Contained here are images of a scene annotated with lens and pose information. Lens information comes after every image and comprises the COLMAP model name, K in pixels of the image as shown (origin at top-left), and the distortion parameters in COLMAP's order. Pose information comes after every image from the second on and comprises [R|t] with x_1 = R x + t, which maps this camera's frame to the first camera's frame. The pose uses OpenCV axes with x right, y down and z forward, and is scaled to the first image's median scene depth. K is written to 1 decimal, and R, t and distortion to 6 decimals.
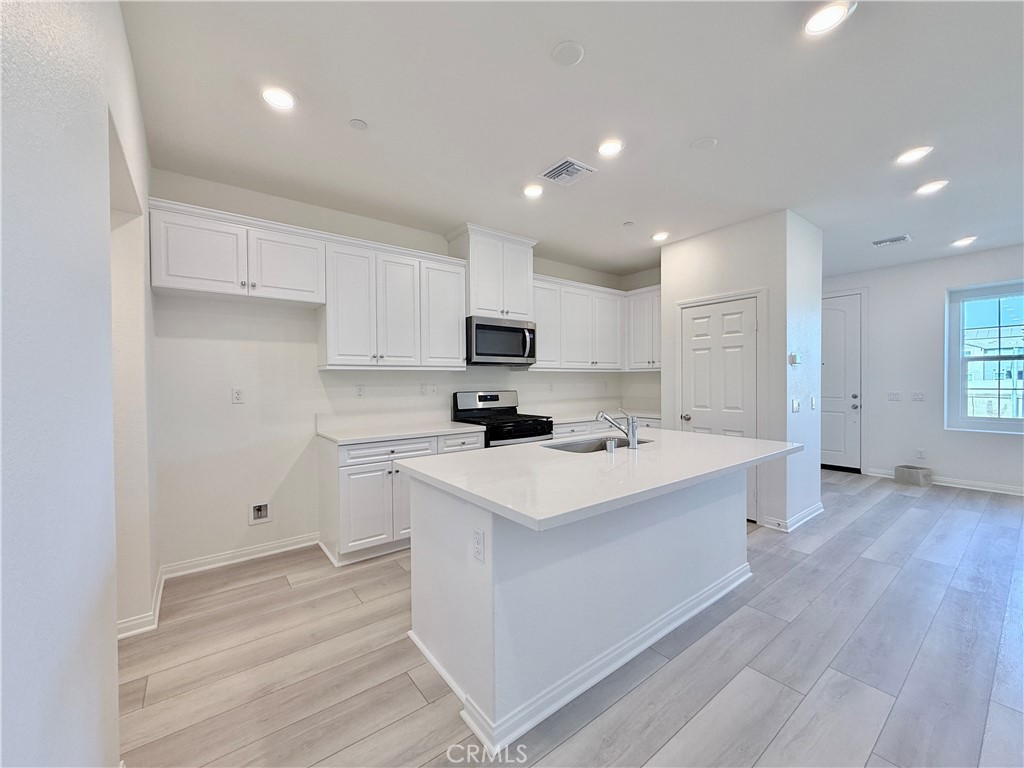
lens RADIAL K [[407.6, 0, 509.6], [0, 407.6, 383.8], [0, 0, 1]] dist [-0.000583, 0.000795]
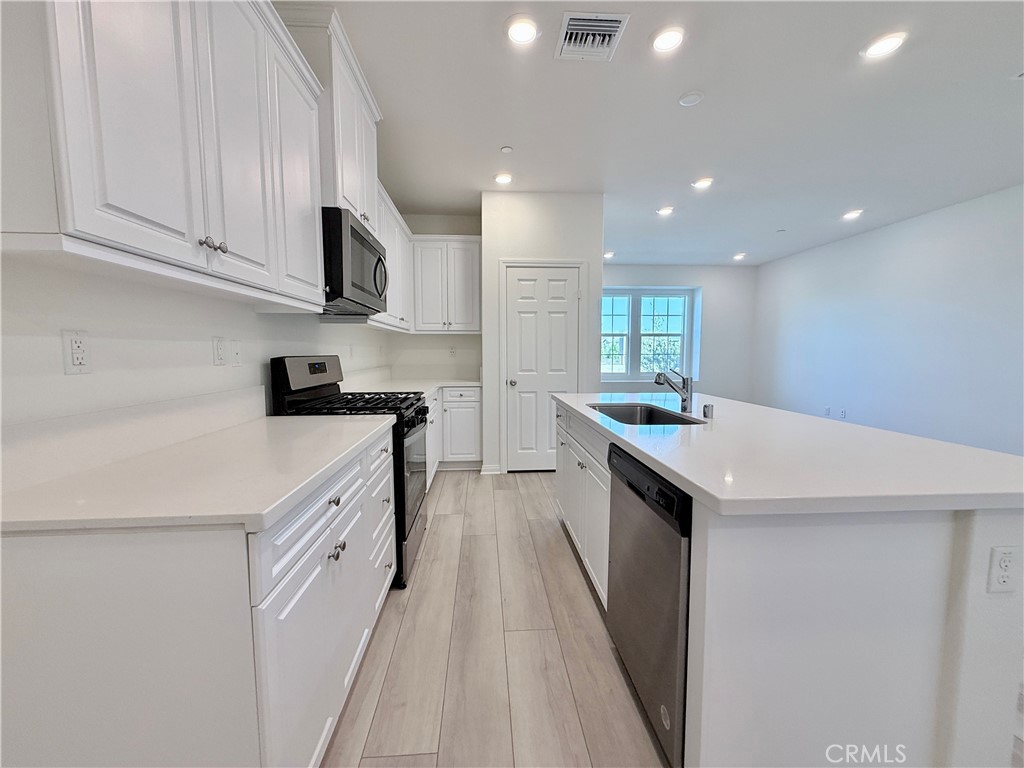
lens RADIAL K [[407.6, 0, 508.7], [0, 407.6, 384.6], [0, 0, 1]] dist [-0.000583, 0.000795]
pose [[0.554282, -0.060054, 0.830159, -0.433686], [0.003521, 0.997554, 0.069813, 0.023038], [-0.832321, -0.035773, 0.553138, 0.551018]]
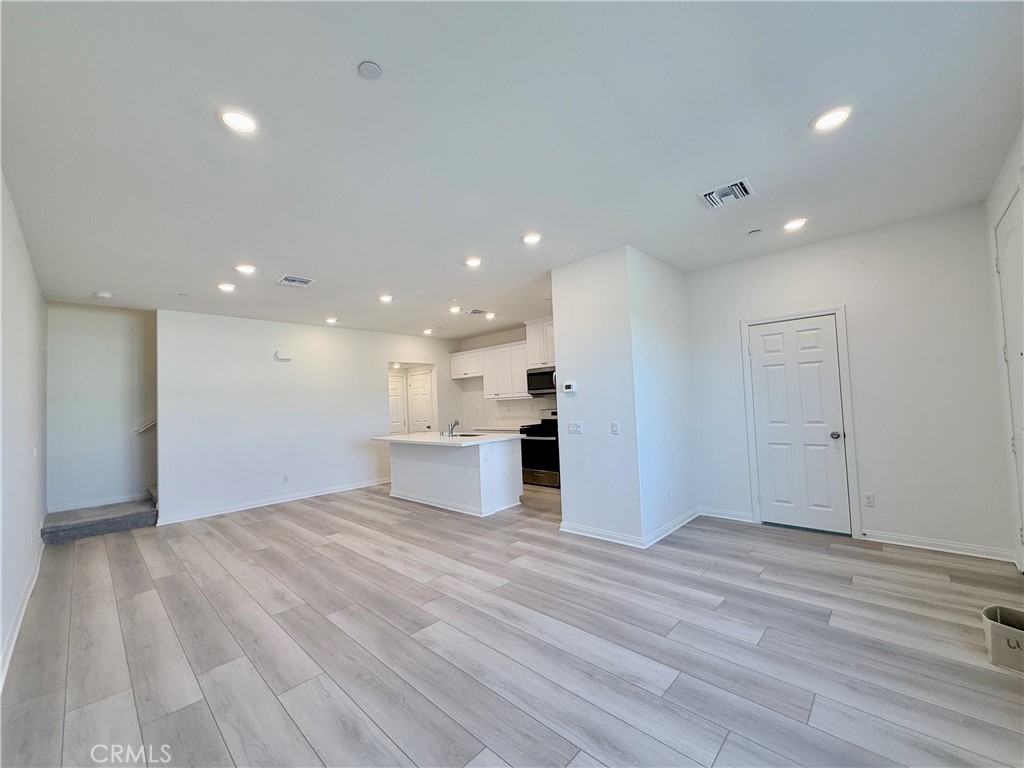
lens RADIAL K [[407.6, 0, 510.0], [0, 407.6, 383.8], [0, 0, 1]] dist [-0.000583, 0.000795]
pose [[0.159903, -0.043047, -0.986194, 1.816525], [0.035315, 0.998659, -0.037865, -0.032988], [0.986501, -0.028773, 0.161208, 0.640027]]
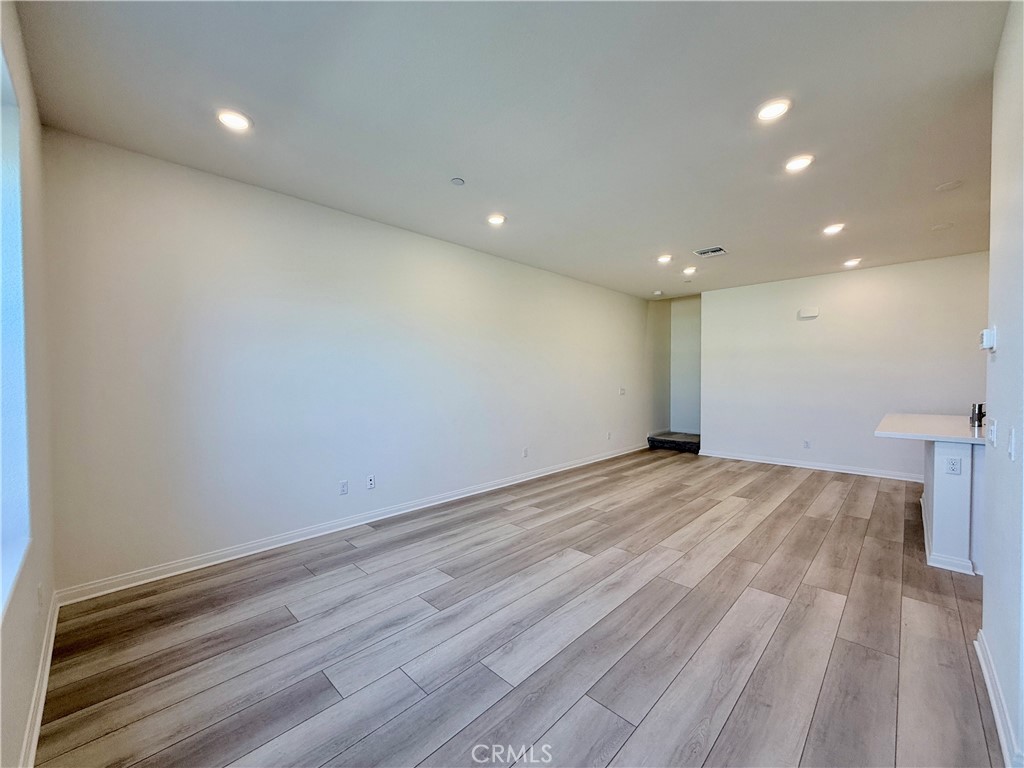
lens RADIAL K [[407.6, 0, 508.2], [0, 407.6, 387.9], [0, 0, 1]] dist [-0.000583, 0.000795]
pose [[-0.989996, 0.016016, -0.140184, 1.358596], [0.011859, 0.999466, 0.030440, -0.021191], [0.140597, 0.028473, -0.989657, 1.411324]]
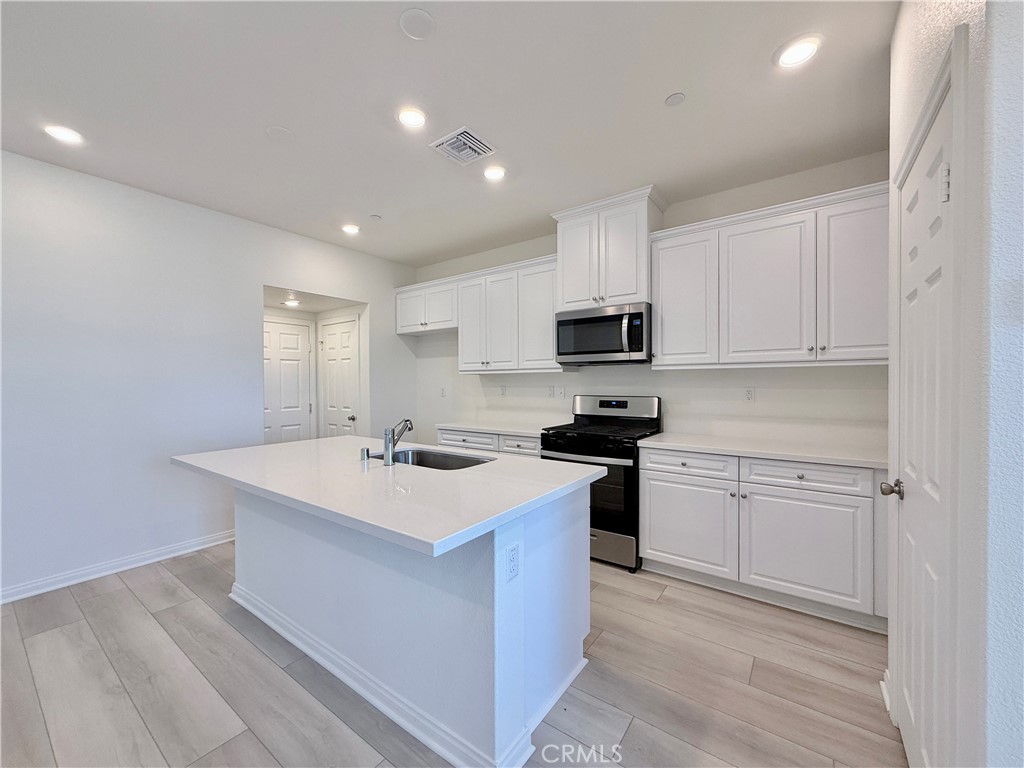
lens RADIAL K [[407.6, 0, 508.6], [0, 407.6, 383.6], [0, 0, 1]] dist [-0.000583, 0.000795]
pose [[0.282157, 0.010441, -0.959311, 0.793393], [-0.004583, 0.999944, 0.009535, -0.015594], [0.959357, 0.001706, 0.282189, 0.660722]]
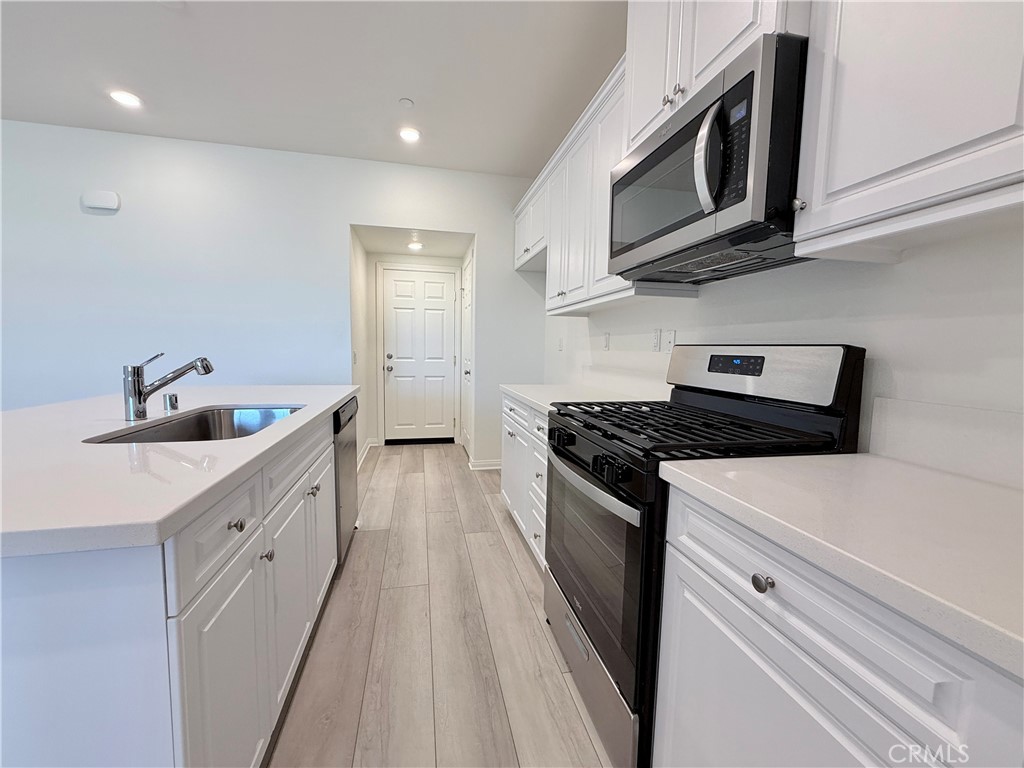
lens RADIAL K [[407.6, 0, 509.6], [0, 407.6, 382.5], [0, 0, 1]] dist [-0.000583, 0.000795]
pose [[-0.418933, 0.080608, -0.904432, 0.394704], [-0.019715, 0.995010, 0.097813, 0.024287], [0.907803, 0.058808, -0.415253, 1.136260]]
